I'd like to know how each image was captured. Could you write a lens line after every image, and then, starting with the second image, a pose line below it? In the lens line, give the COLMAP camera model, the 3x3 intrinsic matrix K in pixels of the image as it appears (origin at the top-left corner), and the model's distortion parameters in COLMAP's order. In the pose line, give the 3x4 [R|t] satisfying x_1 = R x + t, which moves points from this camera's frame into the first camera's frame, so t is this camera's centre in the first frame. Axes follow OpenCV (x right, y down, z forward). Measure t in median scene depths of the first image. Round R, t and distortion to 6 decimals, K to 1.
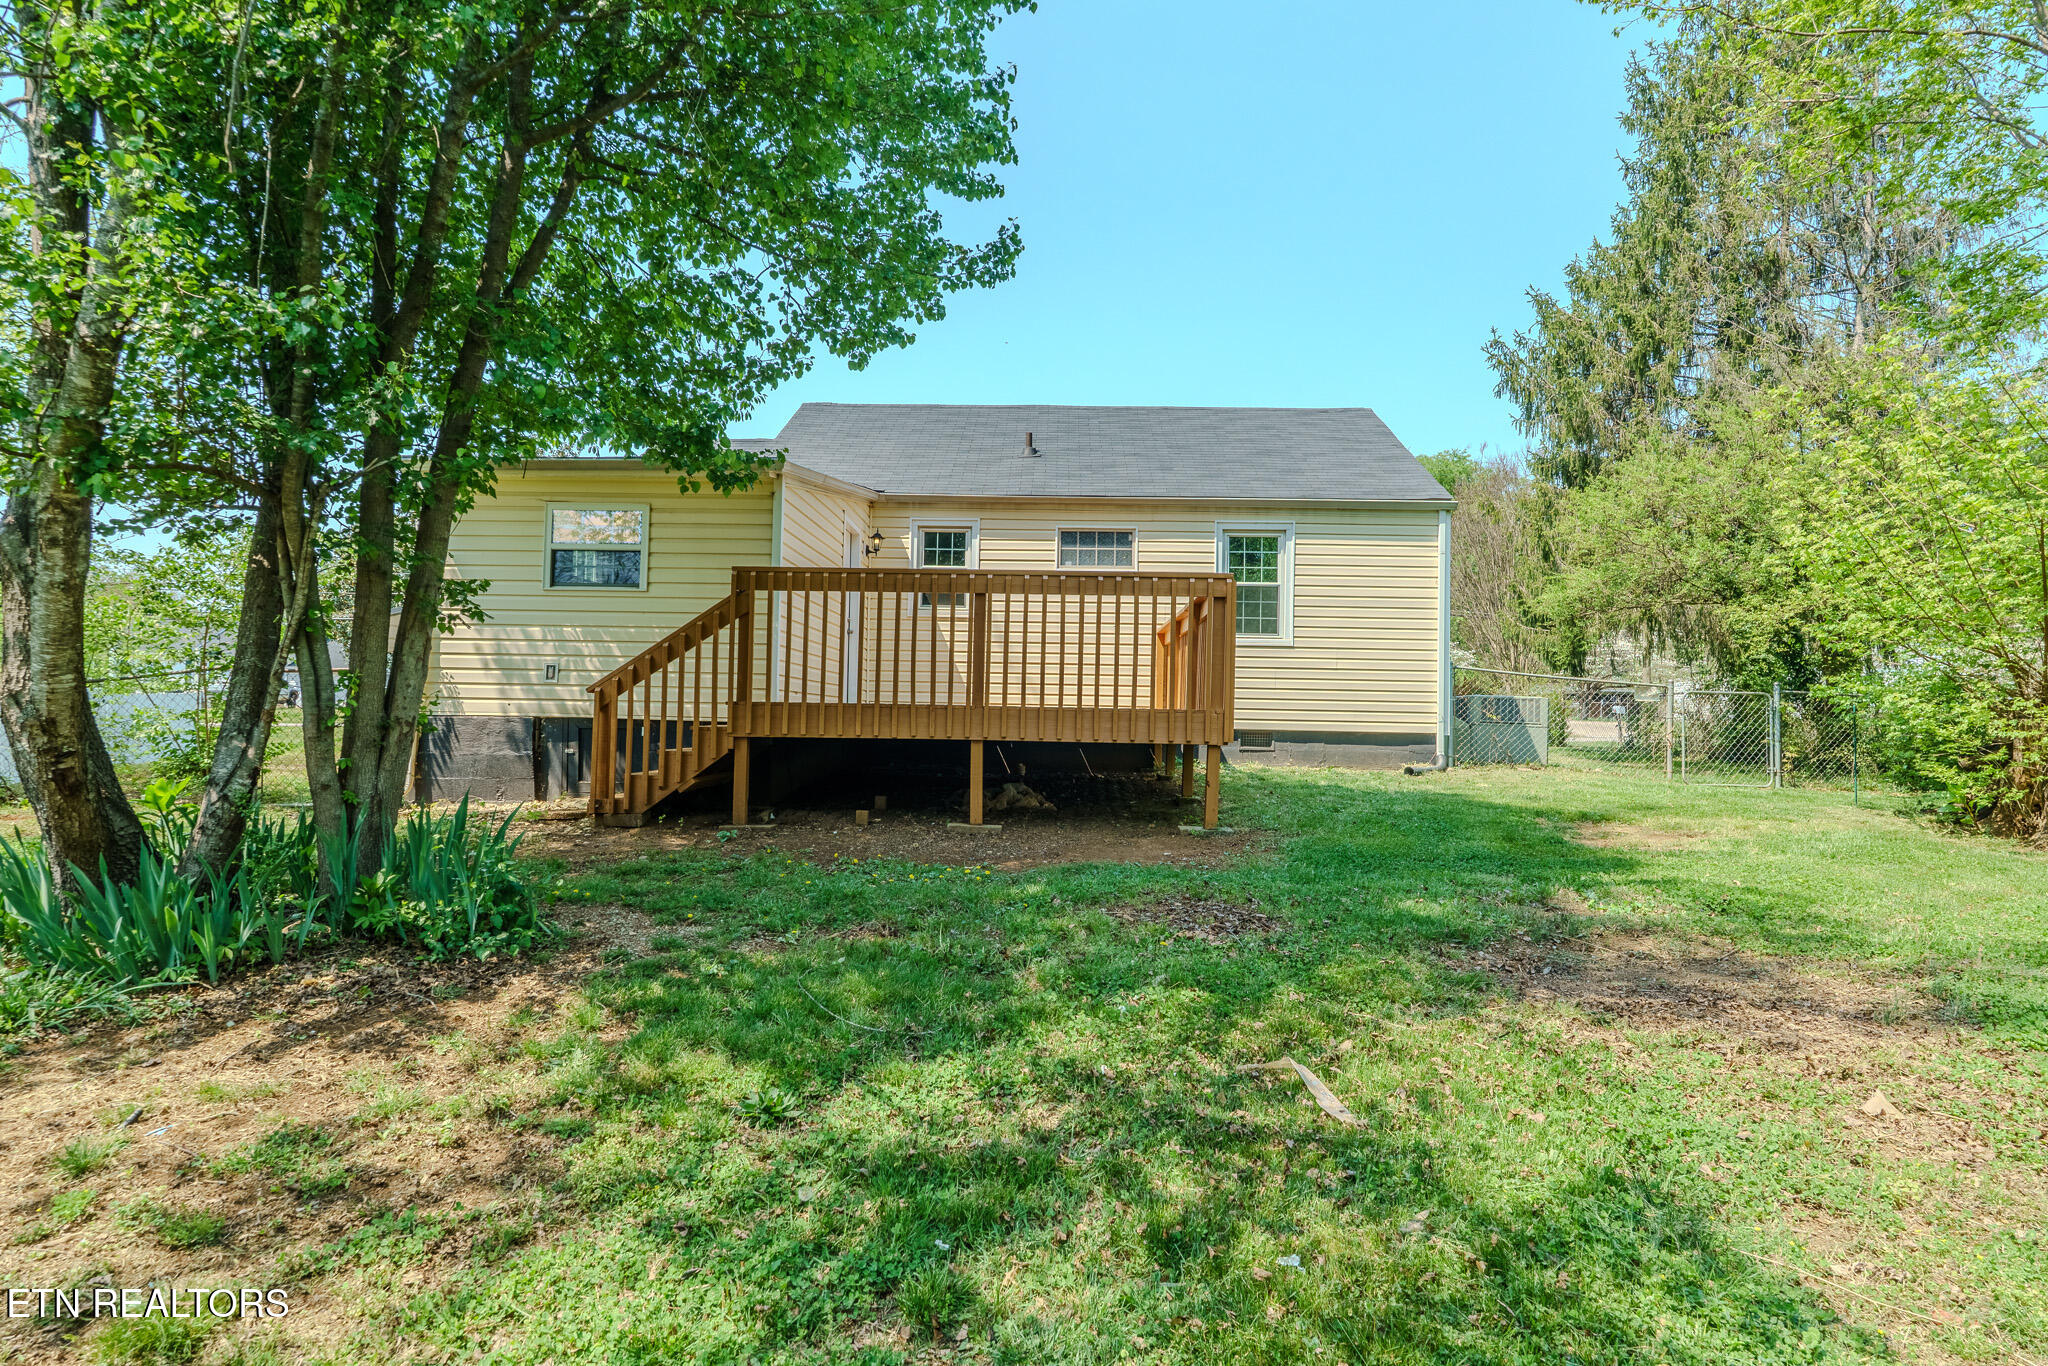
lens RADIAL K [[1145.3, 0, 1022.9], [0, 1145.3, 688.1], [0, 0, 1]] dist [-0.000426, -0.000026]
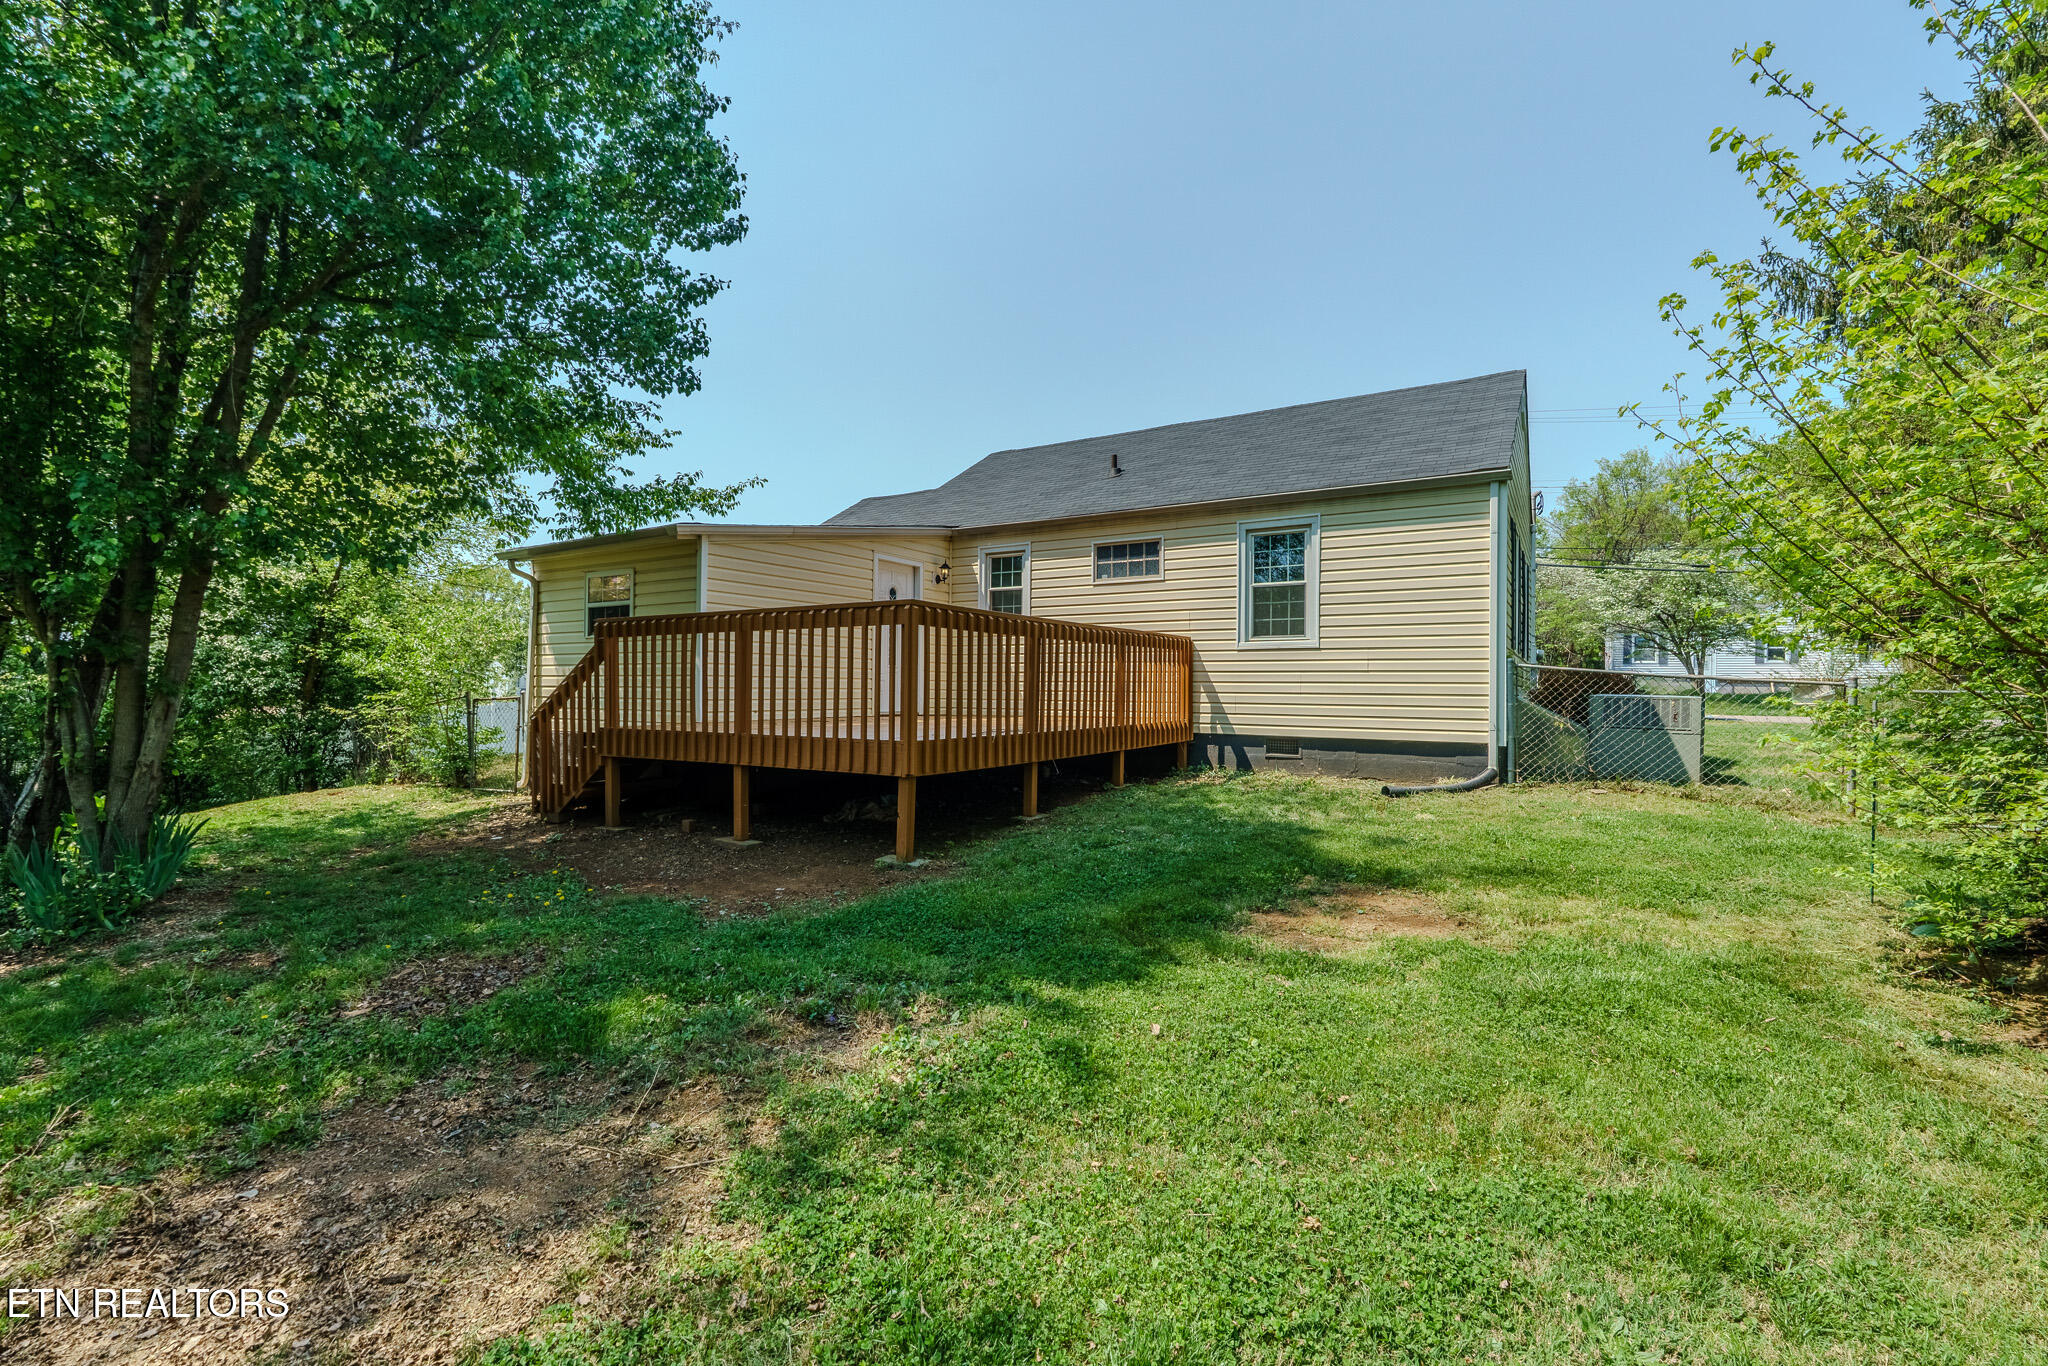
lens RADIAL K [[899.2, 0, 1024.3], [0, 899.2, 679.2], [0, 0, 1]] dist [-0.001477, 0.000255]
pose [[0.859843, -0.016560, -0.510290, 0.402587], [0.026570, 0.999571, 0.012333, -0.025839], [0.509867, -0.024163, 0.859914, 0.242064]]
